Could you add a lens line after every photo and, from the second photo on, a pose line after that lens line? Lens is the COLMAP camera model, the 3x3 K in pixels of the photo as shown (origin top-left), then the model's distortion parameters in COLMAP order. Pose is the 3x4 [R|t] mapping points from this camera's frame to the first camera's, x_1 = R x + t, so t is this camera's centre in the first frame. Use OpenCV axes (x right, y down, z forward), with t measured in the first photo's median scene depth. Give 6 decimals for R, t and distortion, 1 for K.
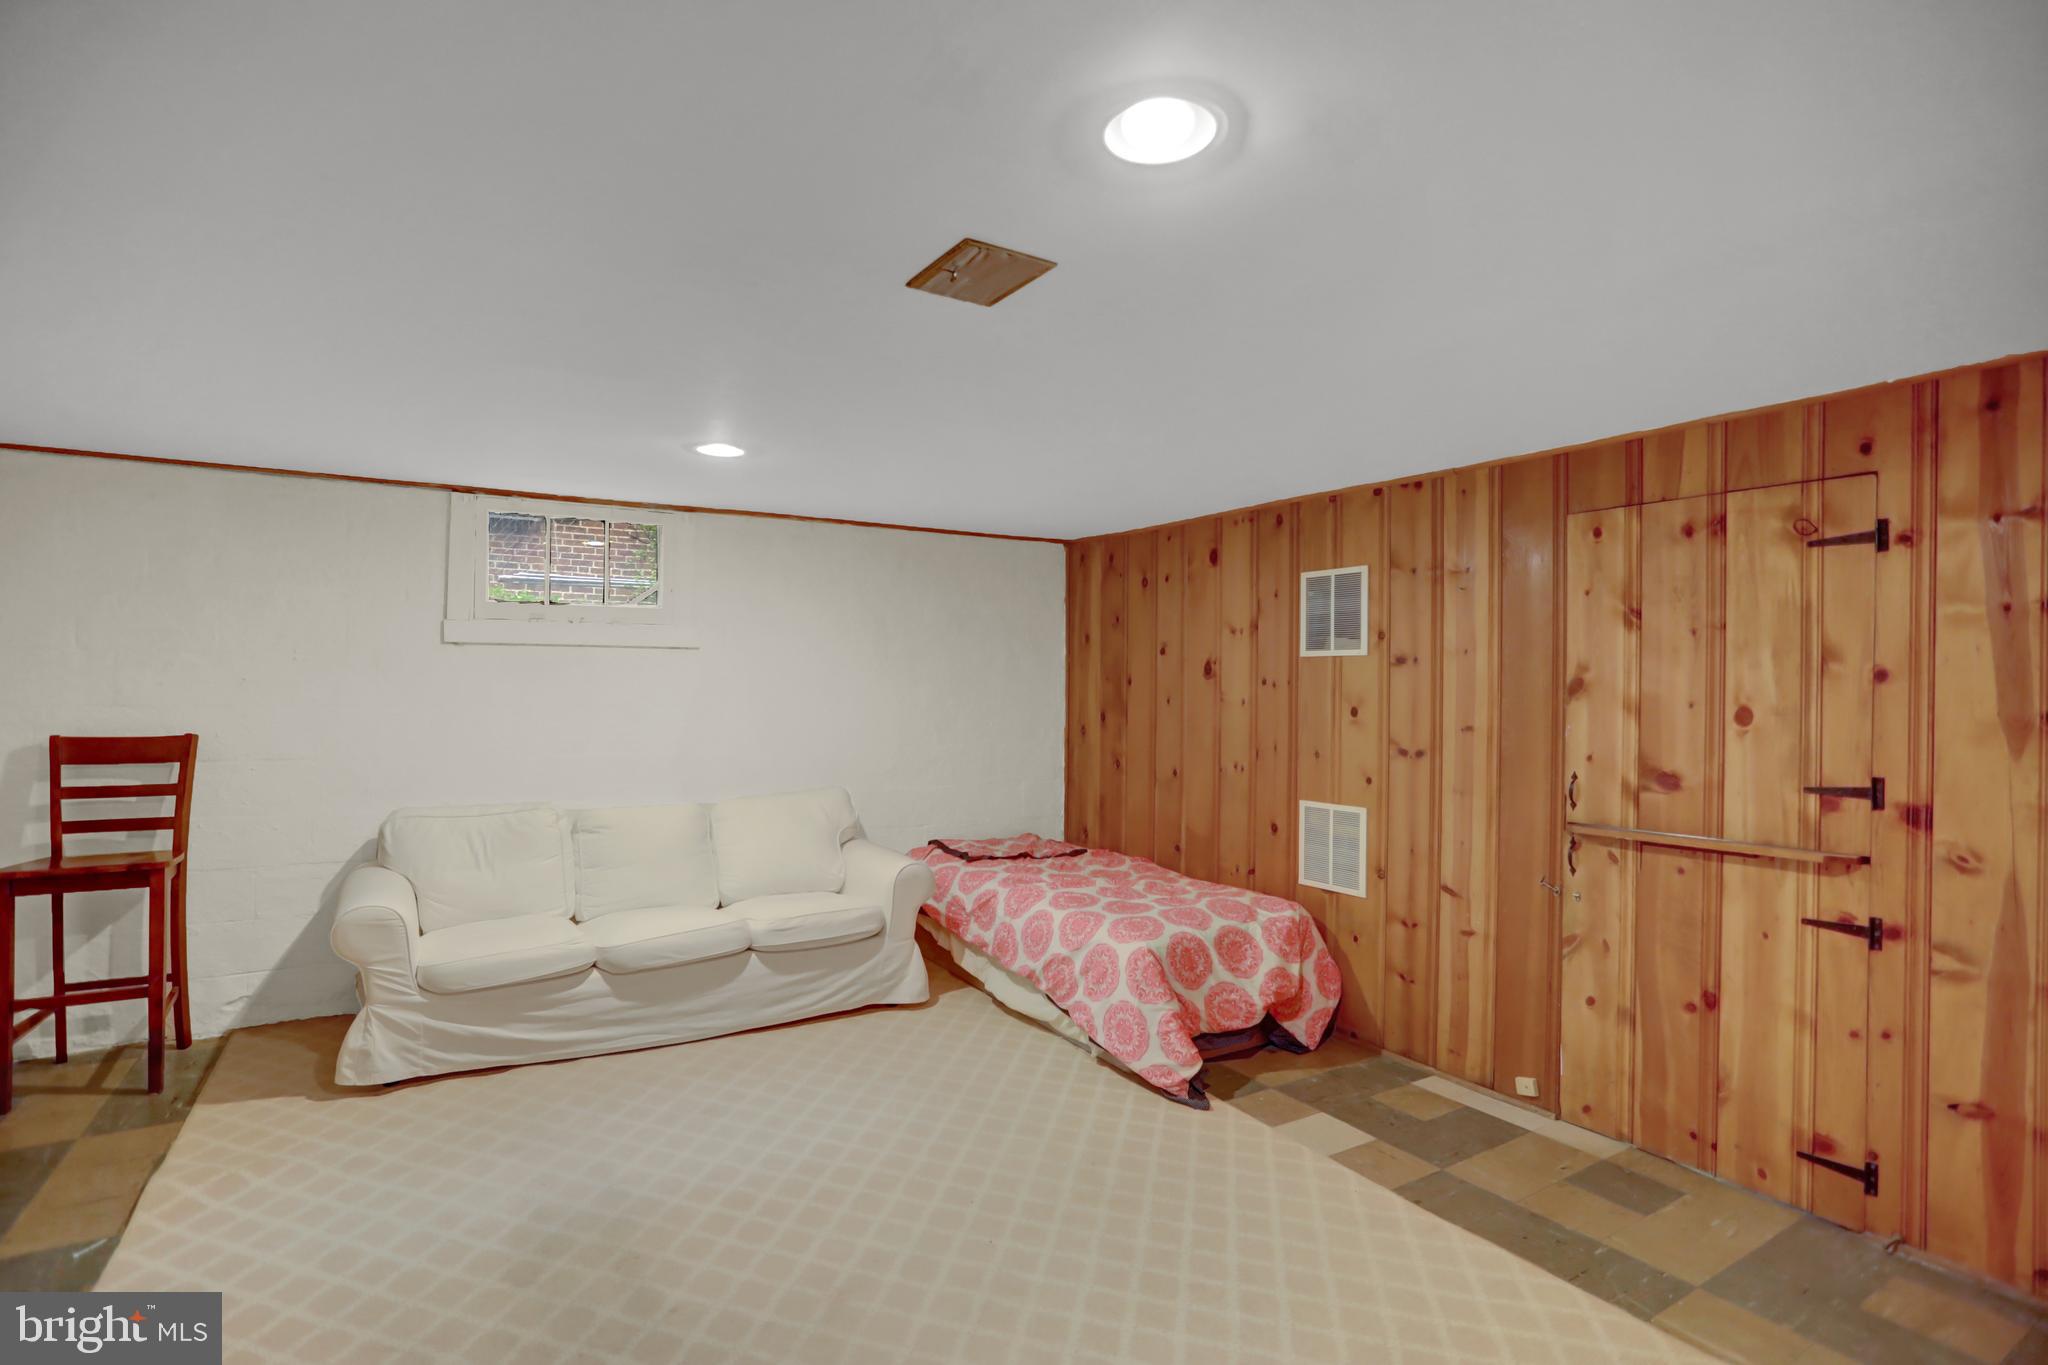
lens RADIAL K [[991.9, 0, 1016.3], [0, 991.9, 681.3], [0, 0, 1]] dist [-0.068631, 0.025660]
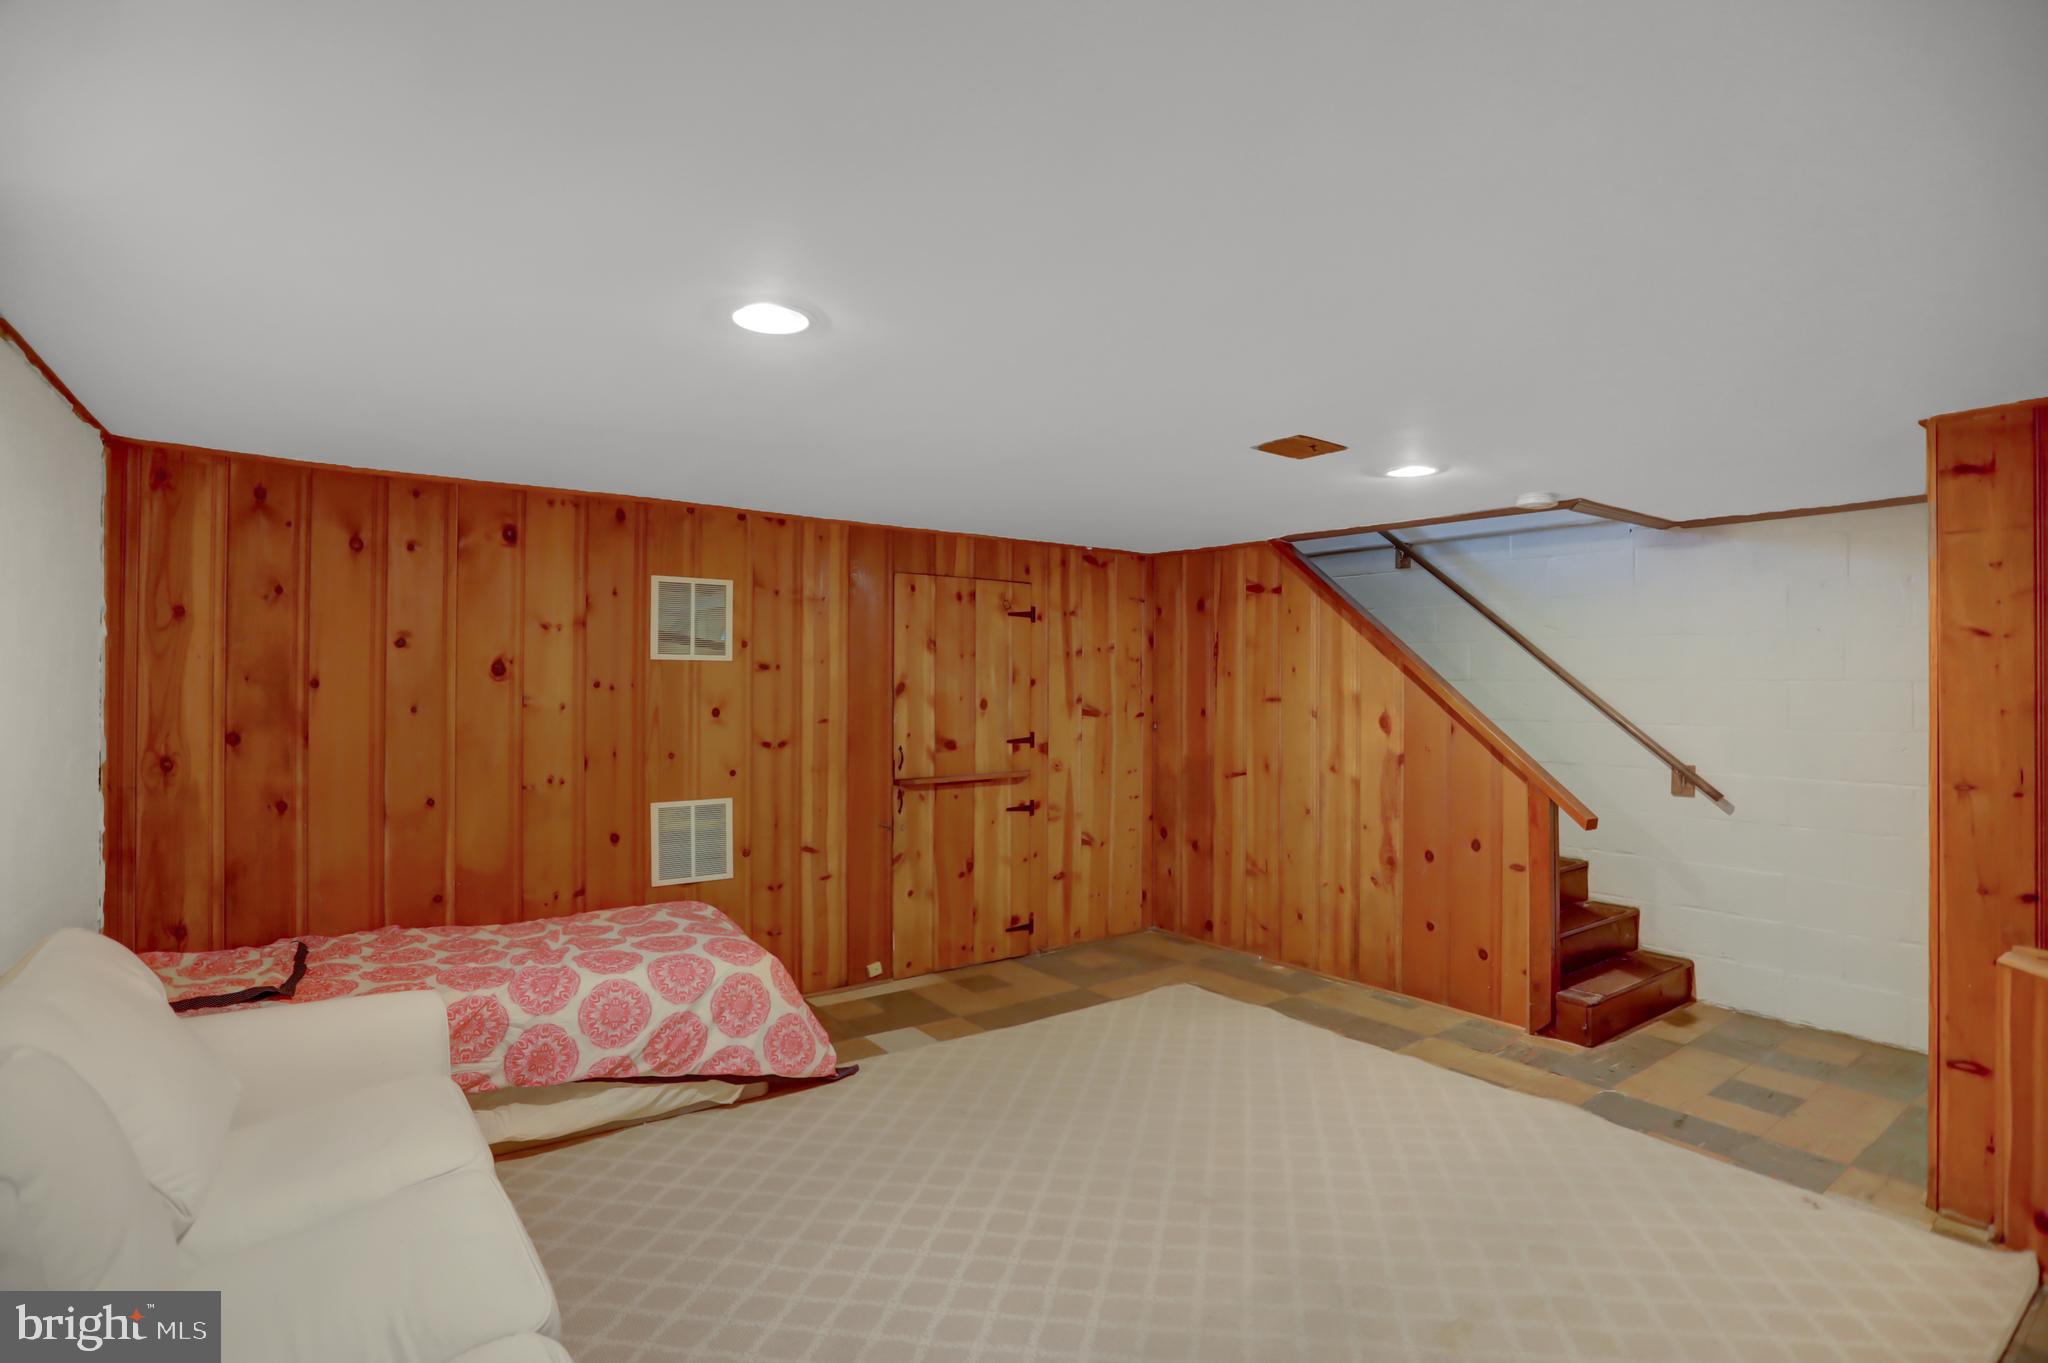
lens RADIAL K [[991.9, 0, 1023.7], [0, 991.9, 681.9], [0, 0, 1]] dist [-0.068631, 0.025660]
pose [[-0.077747, -0.007518, 0.996945, -0.952550], [-0.010449, 0.999923, 0.006725, -0.016807], [-0.996918, -0.009895, -0.077819, 0.916221]]
